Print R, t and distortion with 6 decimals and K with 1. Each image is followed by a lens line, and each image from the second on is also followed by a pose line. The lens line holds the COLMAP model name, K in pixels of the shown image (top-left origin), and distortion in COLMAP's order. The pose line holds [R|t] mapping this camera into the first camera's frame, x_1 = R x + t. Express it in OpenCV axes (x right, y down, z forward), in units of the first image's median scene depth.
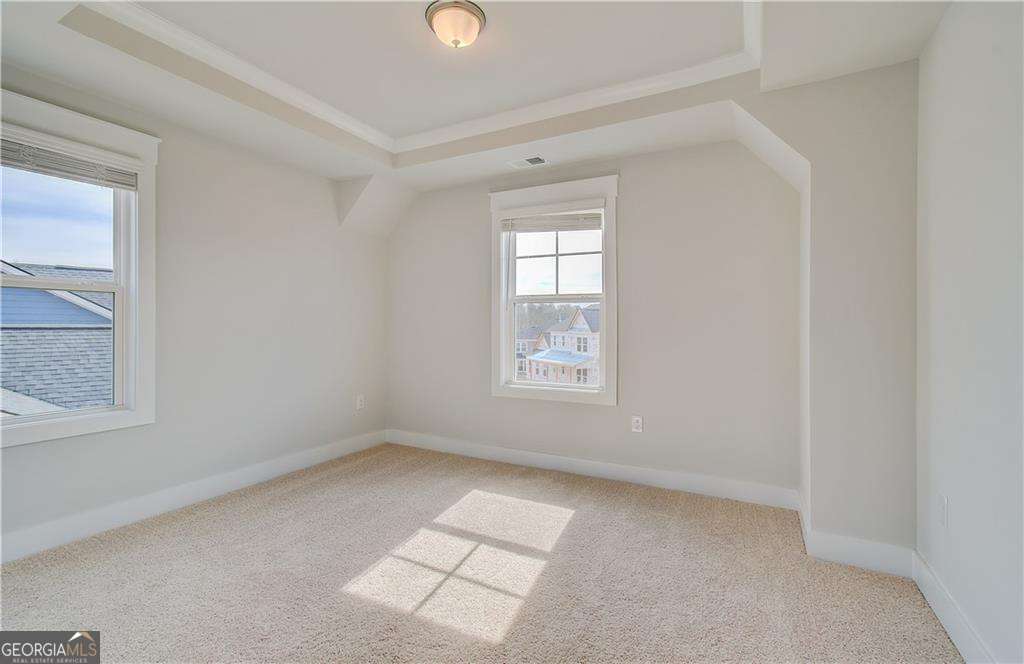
lens RADIAL K [[449.6, 0, 517.0], [0, 449.6, 329.6], [0, 0, 1]] dist [-0.000988, 0.000088]
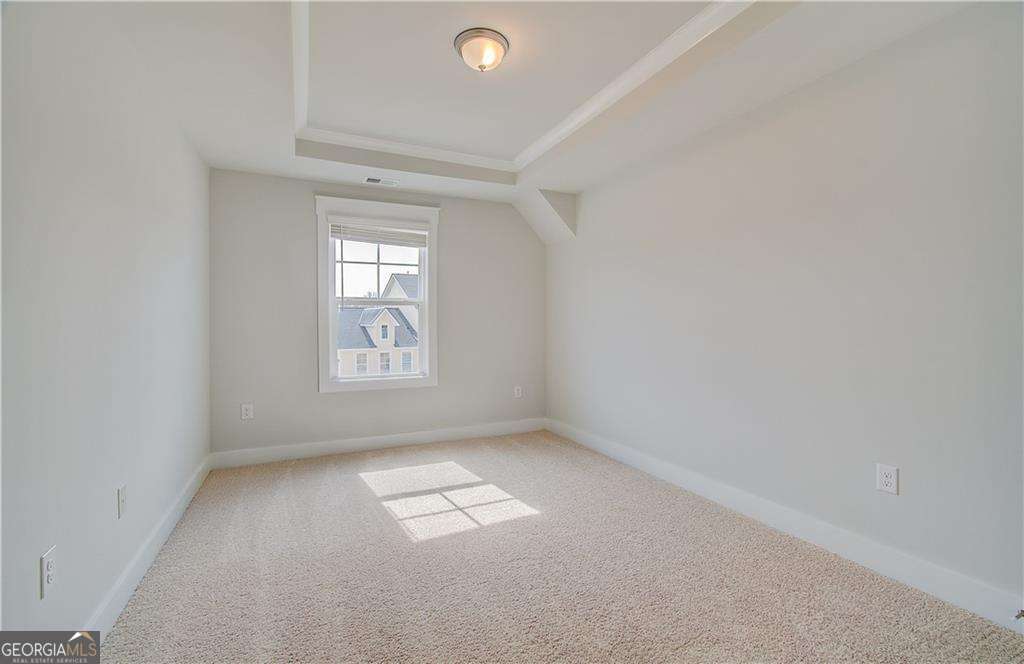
lens RADIAL K [[434.8, 0, 522.1], [0, 434.8, 333.4], [0, 0, 1]] dist [0.008831, 0.000151]
pose [[0.602634, -0.032104, 0.797372, -0.616650], [0.013515, 0.999458, 0.030026, -0.015278], [-0.797903, -0.007318, 0.602741, 0.028613]]
